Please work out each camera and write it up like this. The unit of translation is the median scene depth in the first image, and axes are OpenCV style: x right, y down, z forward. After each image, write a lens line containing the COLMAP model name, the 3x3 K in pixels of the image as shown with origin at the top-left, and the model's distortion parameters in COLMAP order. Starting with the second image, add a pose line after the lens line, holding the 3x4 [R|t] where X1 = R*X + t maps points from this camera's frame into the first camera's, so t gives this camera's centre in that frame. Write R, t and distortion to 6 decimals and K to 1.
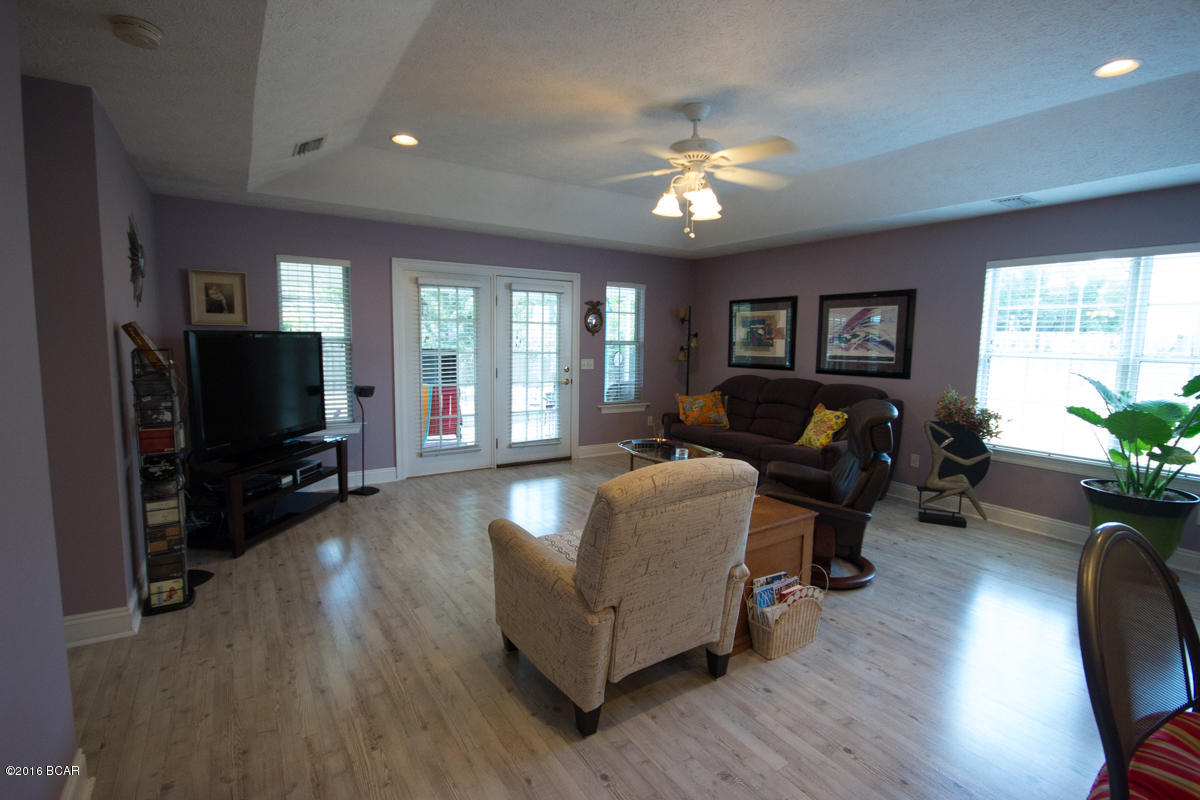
lens RADIAL K [[555.4, 0, 605.2], [0, 555.4, 395.6], [0, 0, 1]] dist [-0.006394, 0.001105]
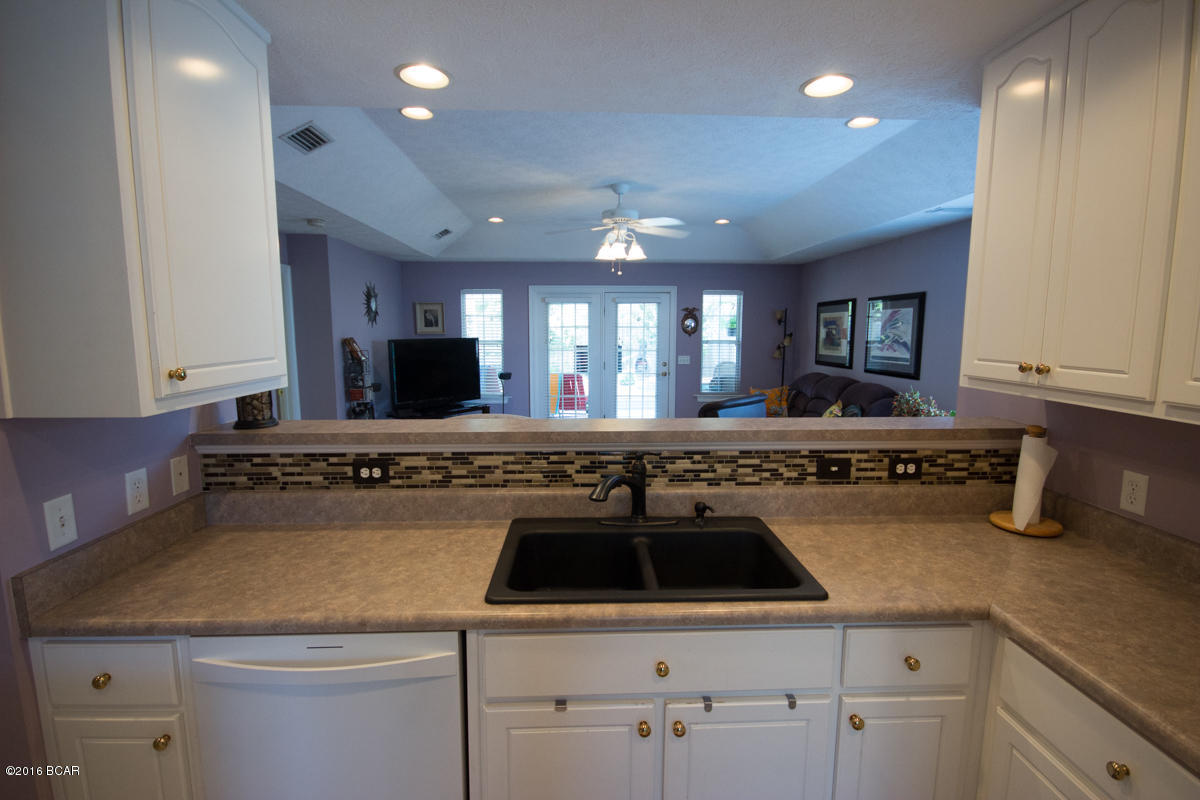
lens RADIAL K [[555.4, 0, 605.2], [0, 555.4, 395.6], [0, 0, 1]] dist [-0.006394, 0.001105]
pose [[0.860249, 0.048059, -0.507604, 0.509335], [-0.040208, 0.998842, 0.026429, -0.004326], [0.508286, -0.002326, 0.861185, -0.154596]]
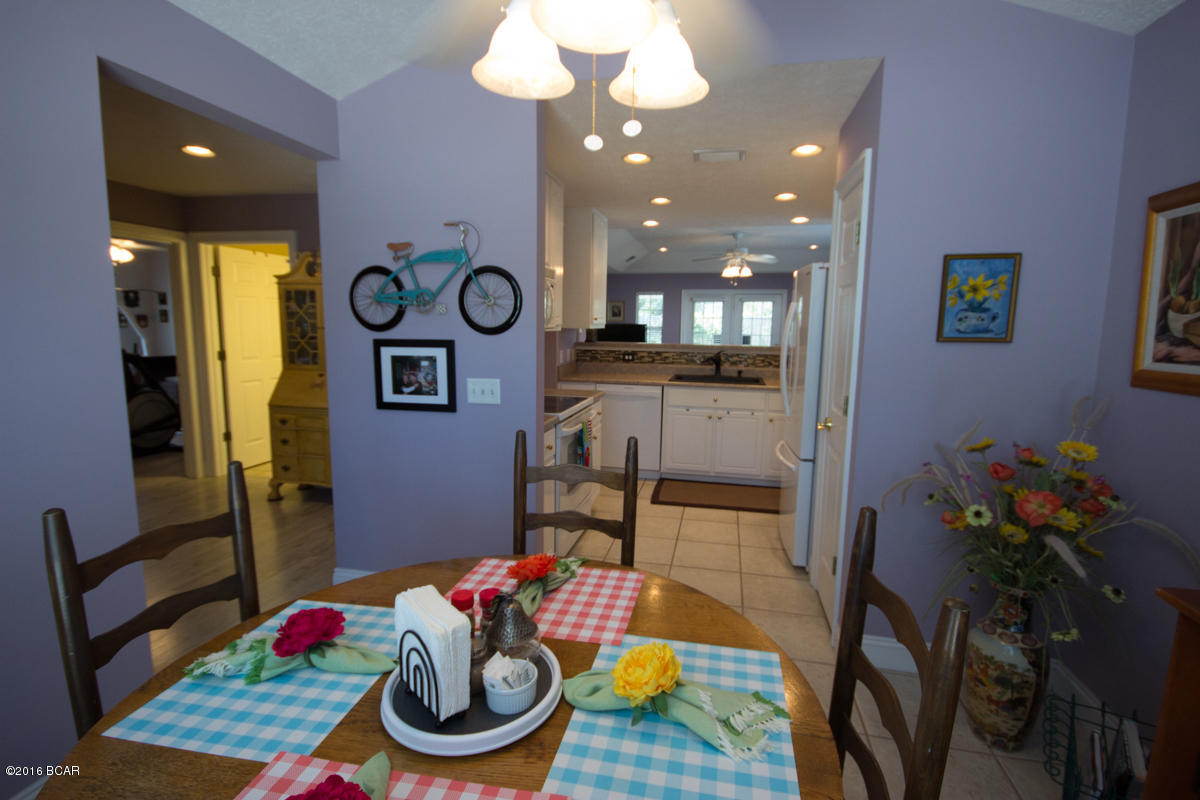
lens RADIAL K [[555.1, 0, 607.4], [0, 555.1, 388.5], [0, 0, 1]] dist [-0.001003, 0.000391]
pose [[0.699332, 0.076943, -0.710644, 0.909424], [-0.076736, 0.996525, 0.032382, 0.081937], [0.710666, 0.031886, 0.702807, -0.666261]]
